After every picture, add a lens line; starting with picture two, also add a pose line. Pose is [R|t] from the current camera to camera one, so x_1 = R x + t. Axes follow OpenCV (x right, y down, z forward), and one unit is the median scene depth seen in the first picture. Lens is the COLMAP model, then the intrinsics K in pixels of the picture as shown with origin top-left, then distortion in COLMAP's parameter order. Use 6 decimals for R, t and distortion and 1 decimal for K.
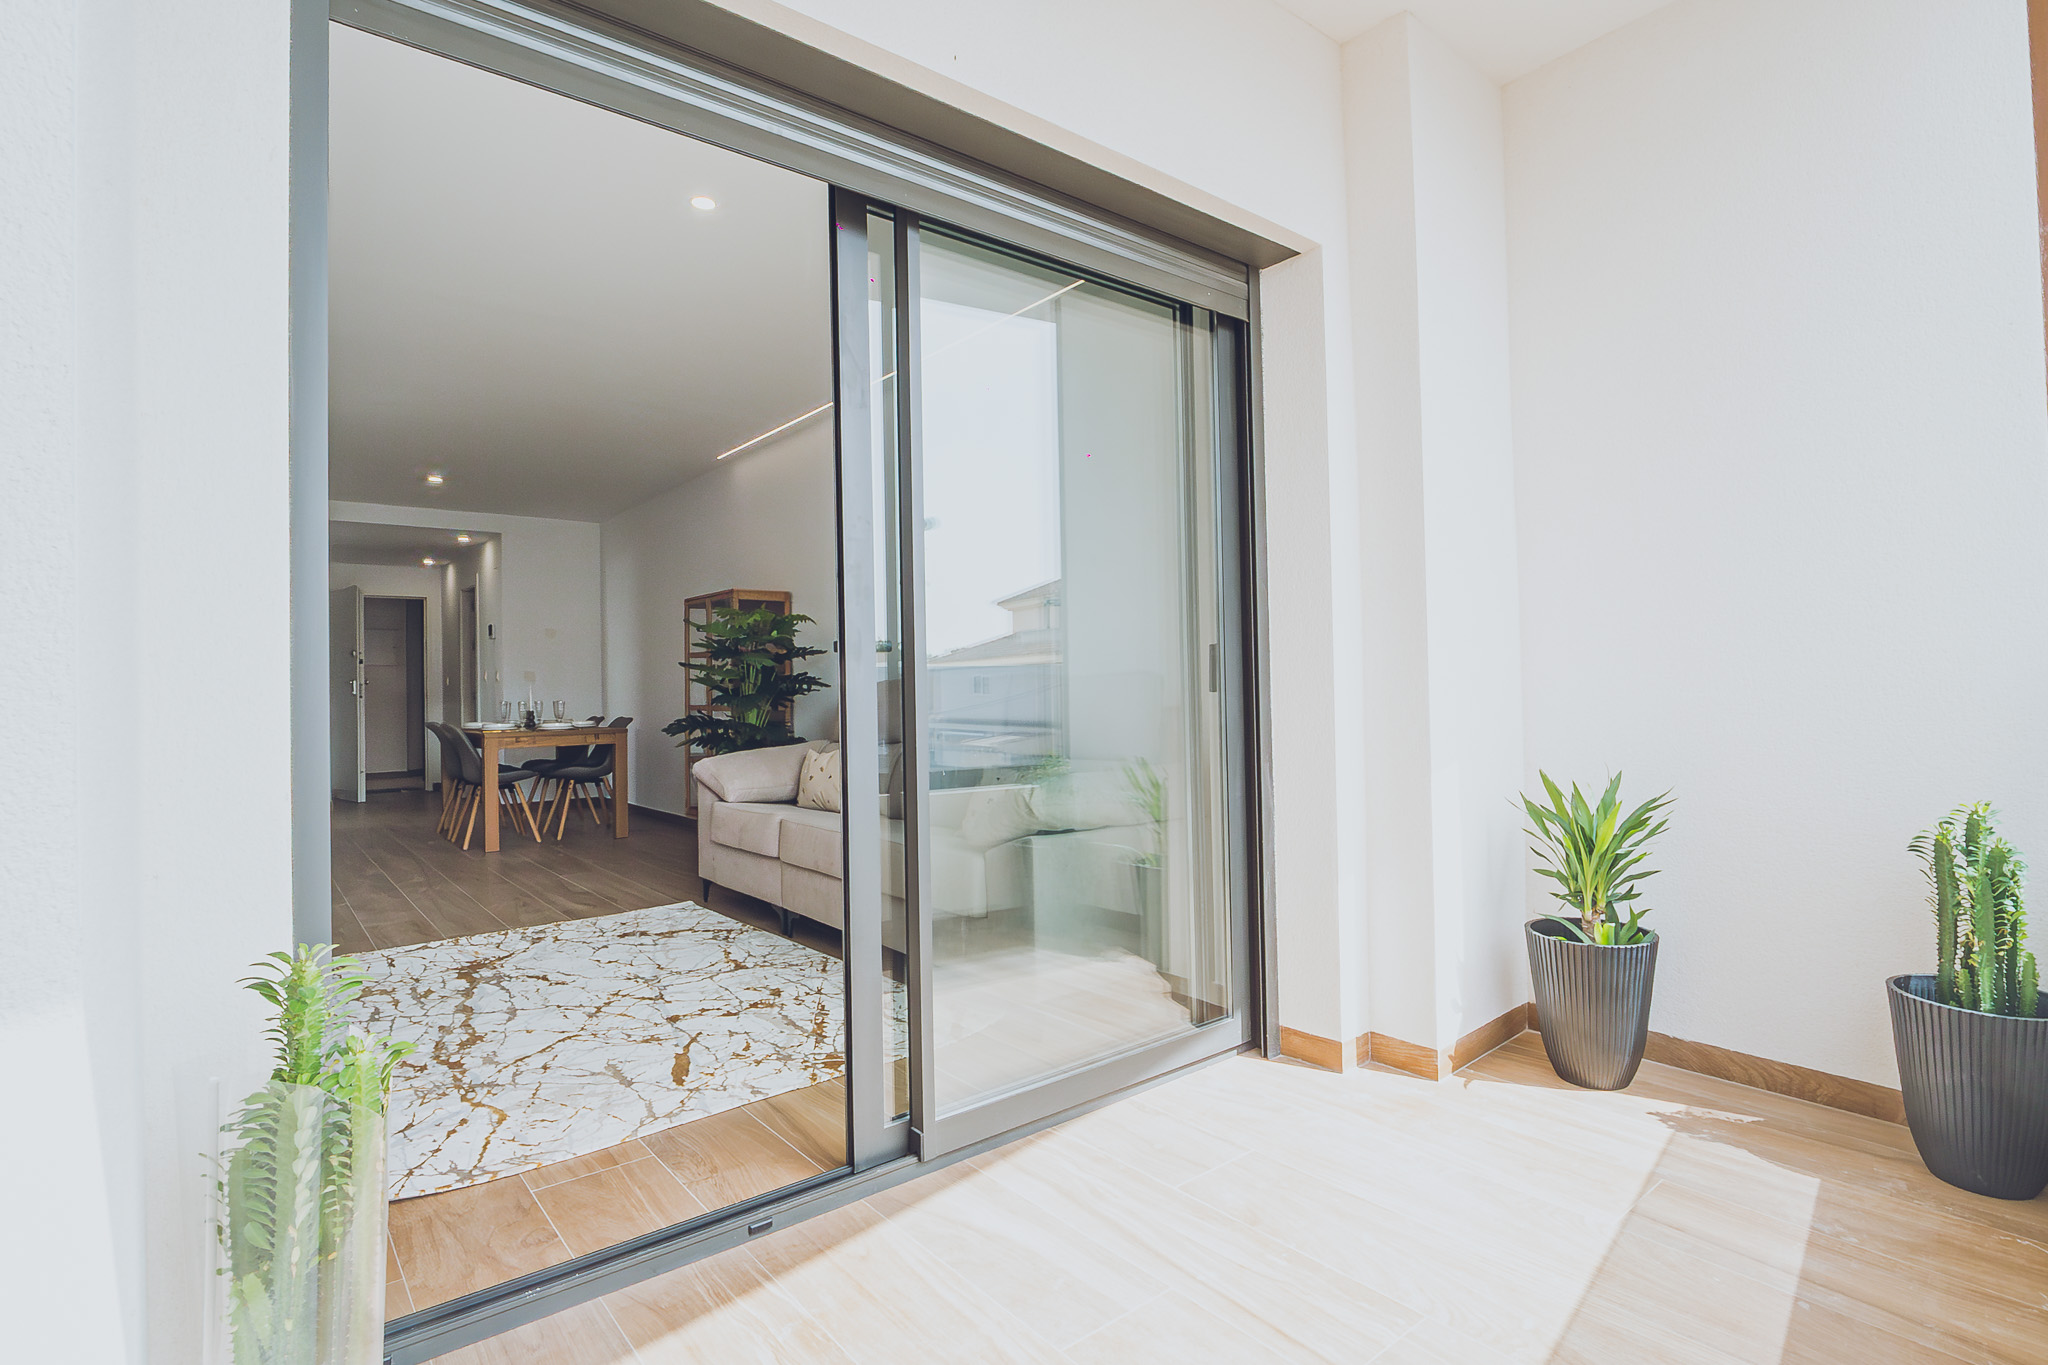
lens RADIAL K [[951.3, 0, 1037.8], [0, 951.3, 676.6], [0, 0, 1]] dist [-0.013289, -0.000412]
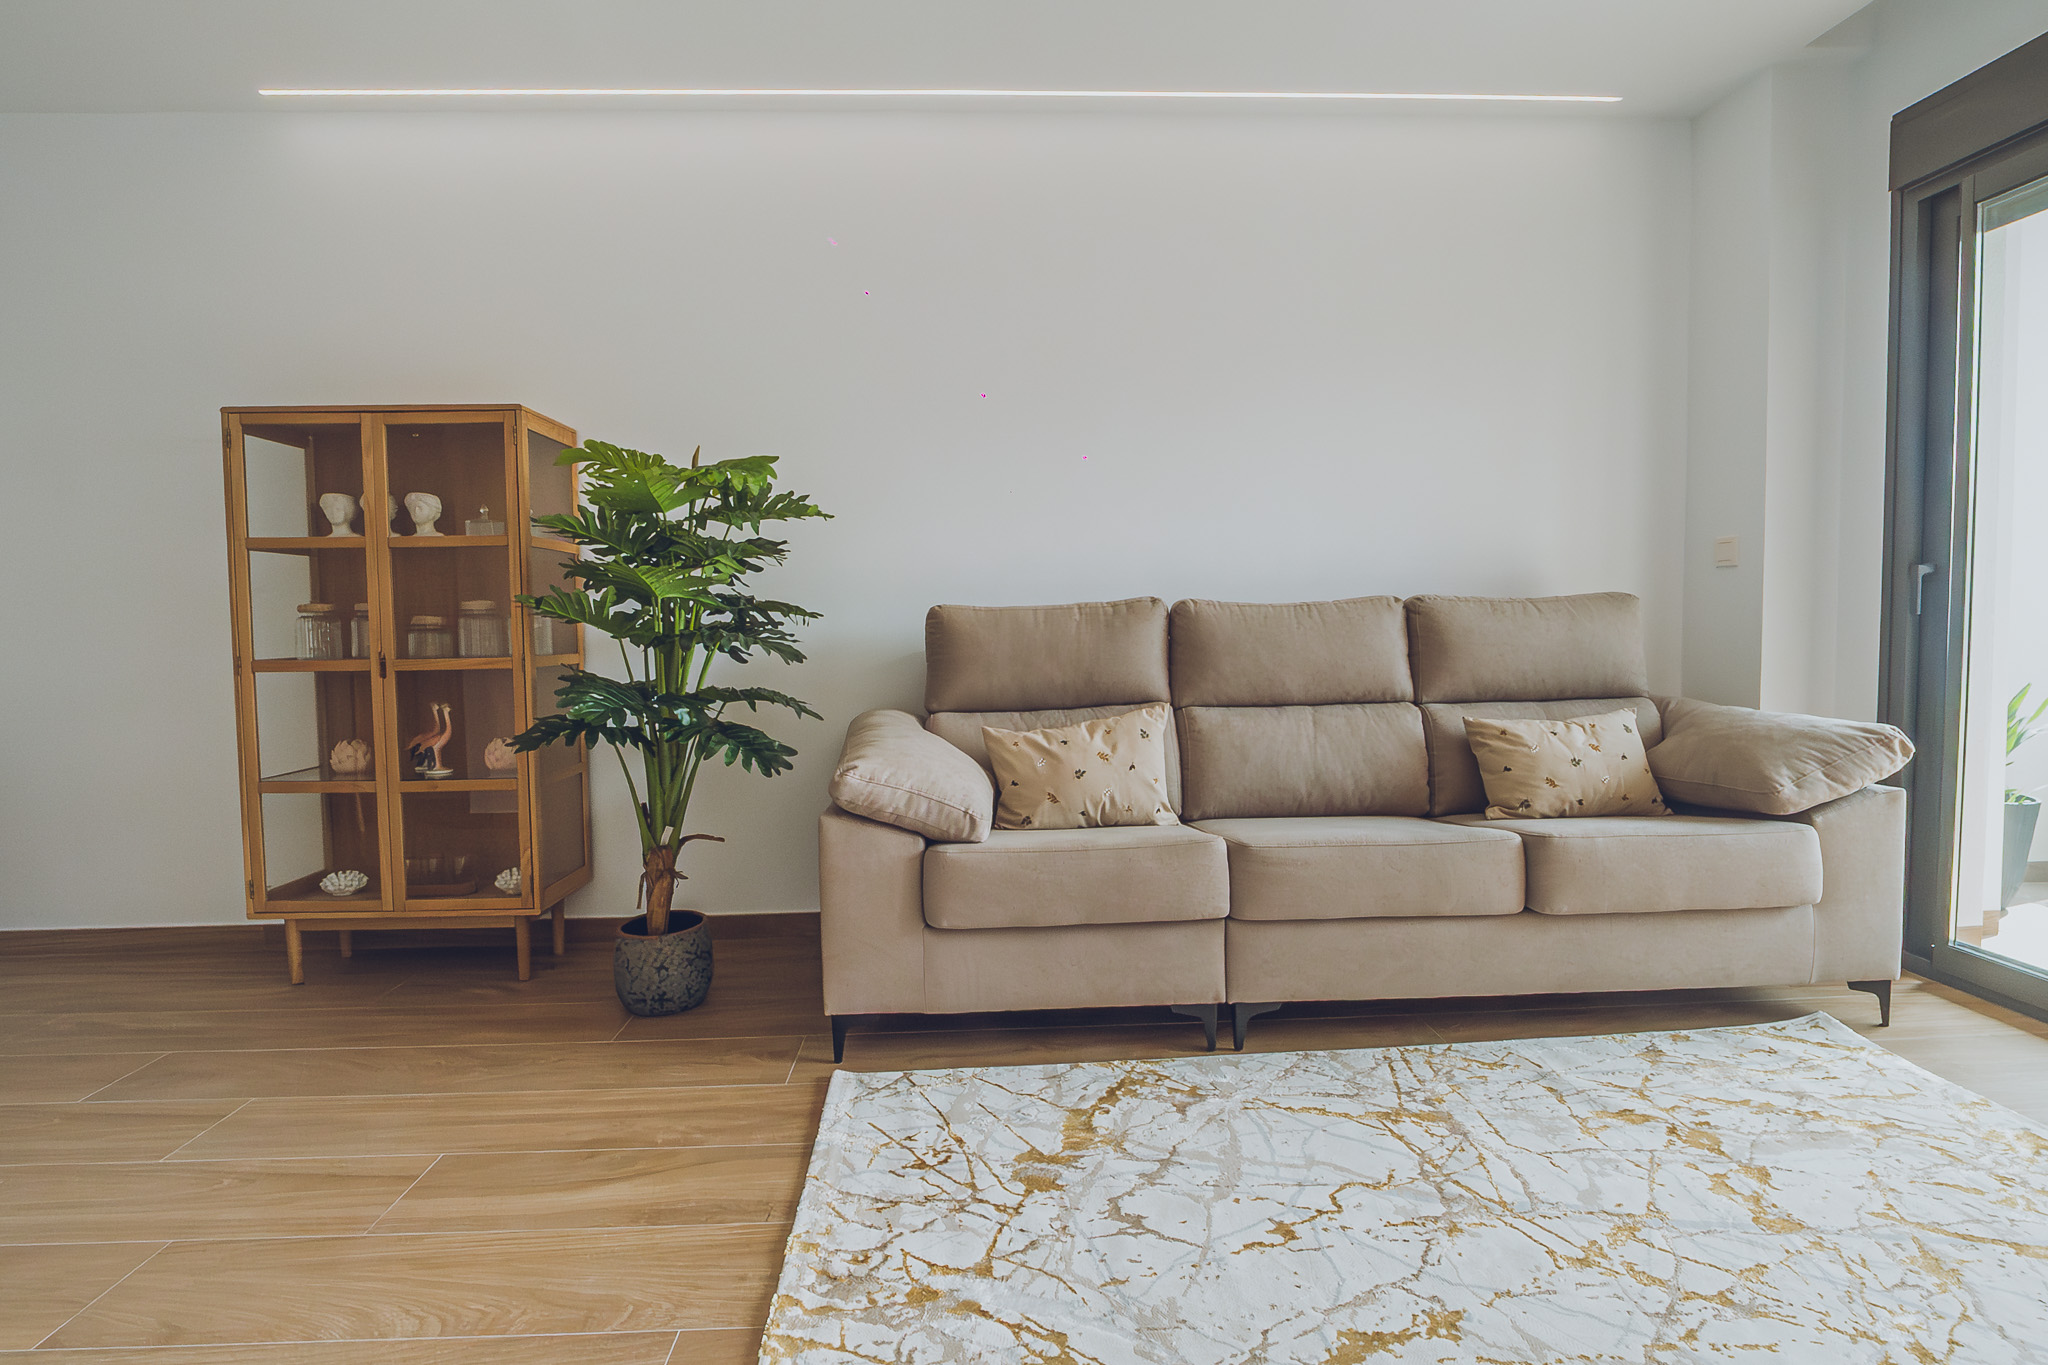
lens RADIAL K [[951.3, 0, 1056.5], [0, 951.3, 666.3], [0, 0, 1]] dist [-0.013289, -0.000412]
pose [[0.617596, -0.036814, 0.785634, -0.519899], [-0.004689, 0.998714, 0.050485, 0.010955], [-0.786482, -0.034863, 0.616629, 0.503024]]
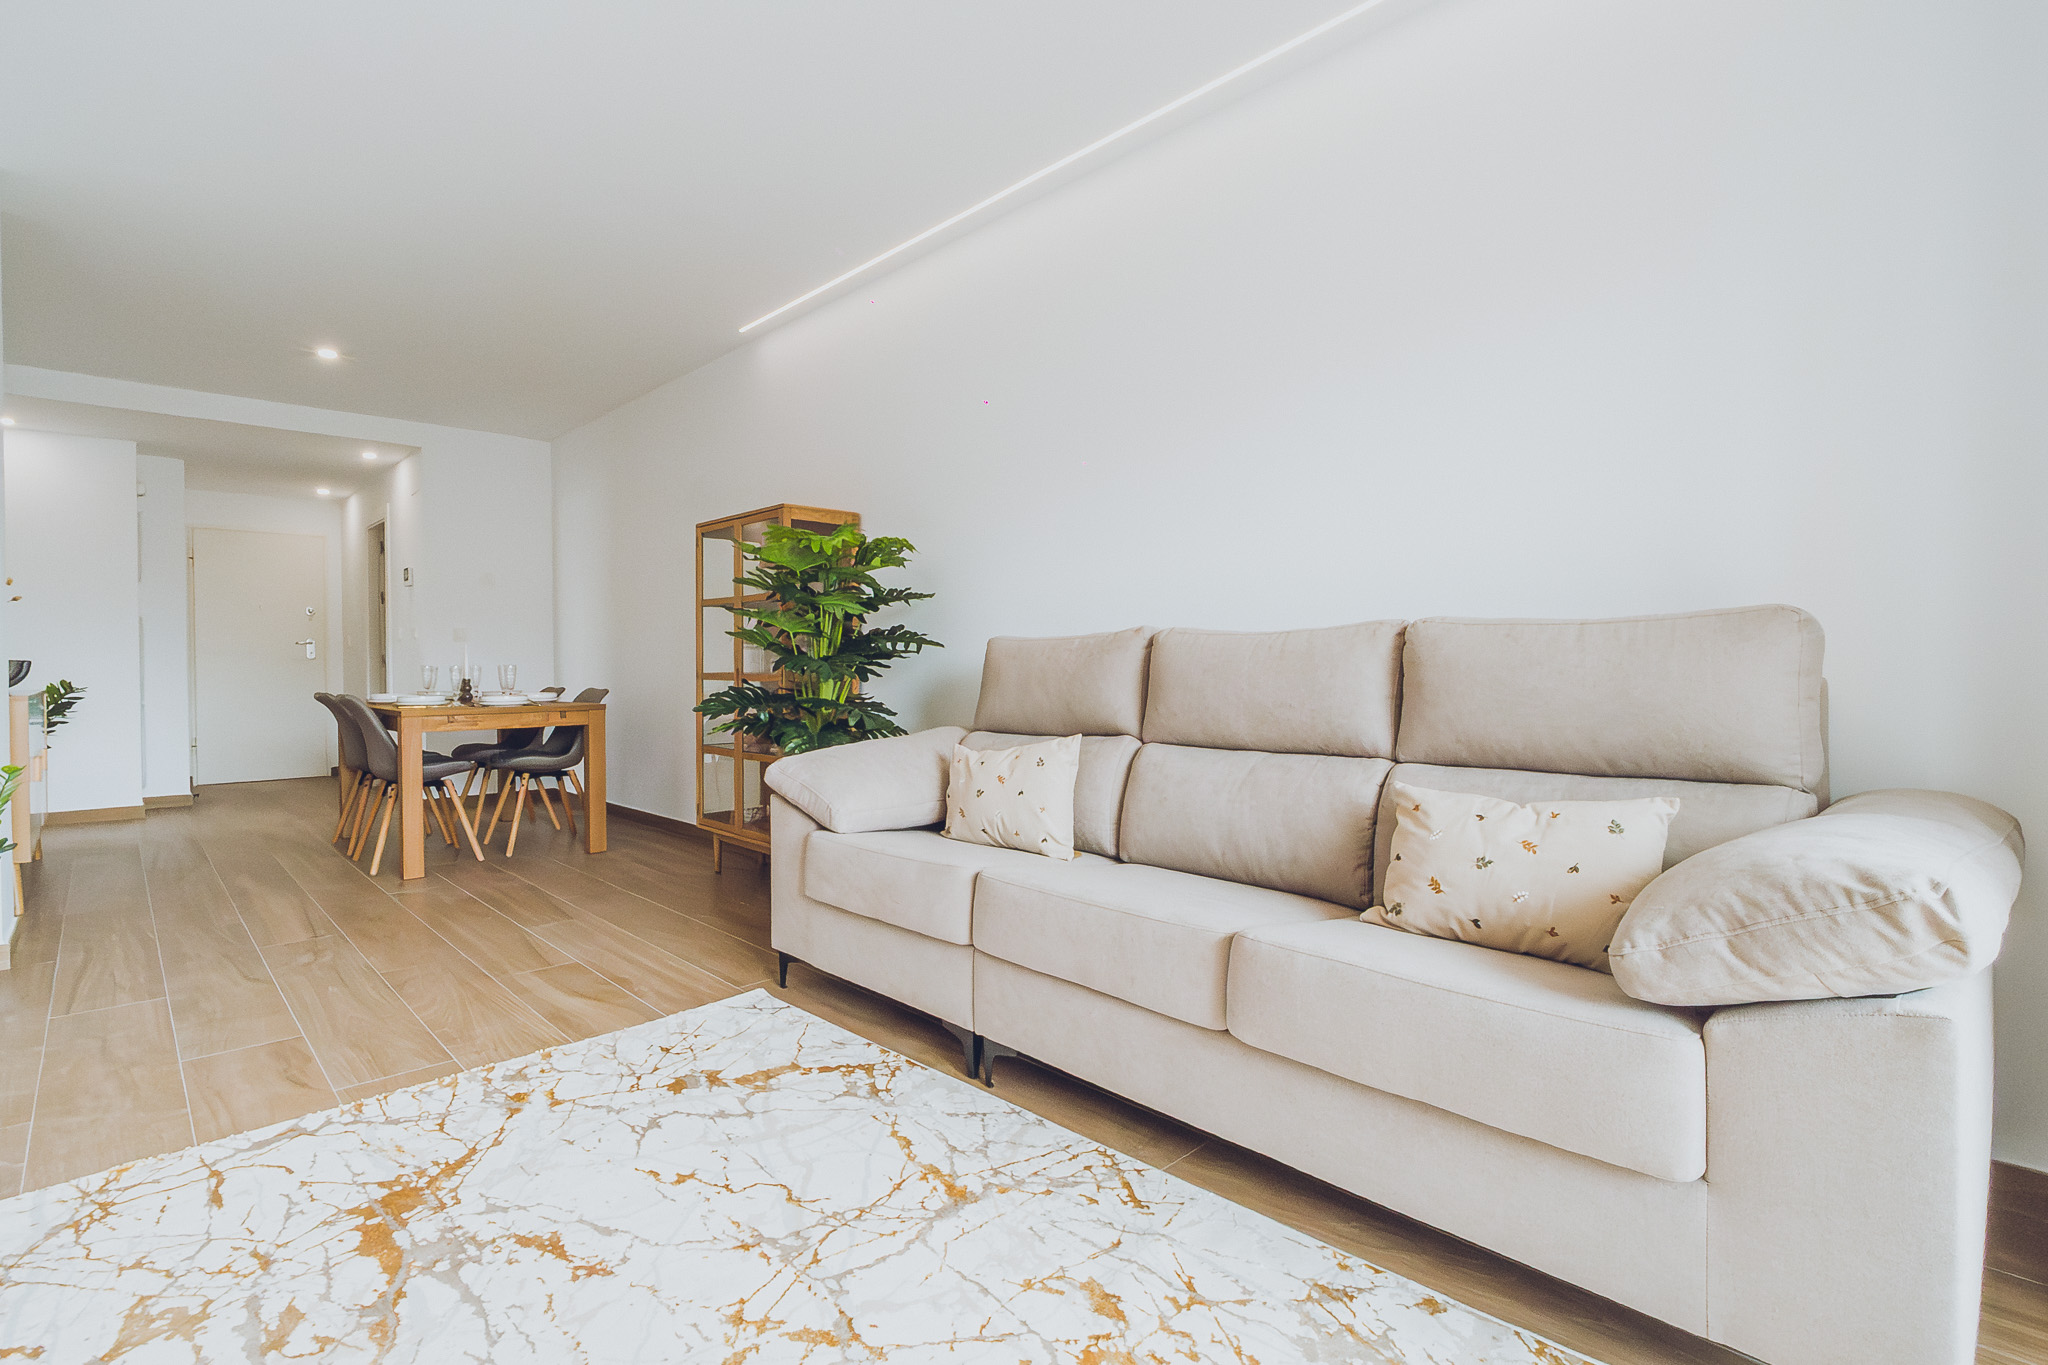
lens RADIAL K [[951.3, 0, 1051.5], [0, 951.3, 684.6], [0, 0, 1]] dist [-0.013289, -0.000412]
pose [[0.996852, 0.011055, 0.078516, -0.184000], [-0.013611, 0.999392, 0.032094, 0.014083], [-0.078113, -0.033061, 0.996396, 0.305931]]
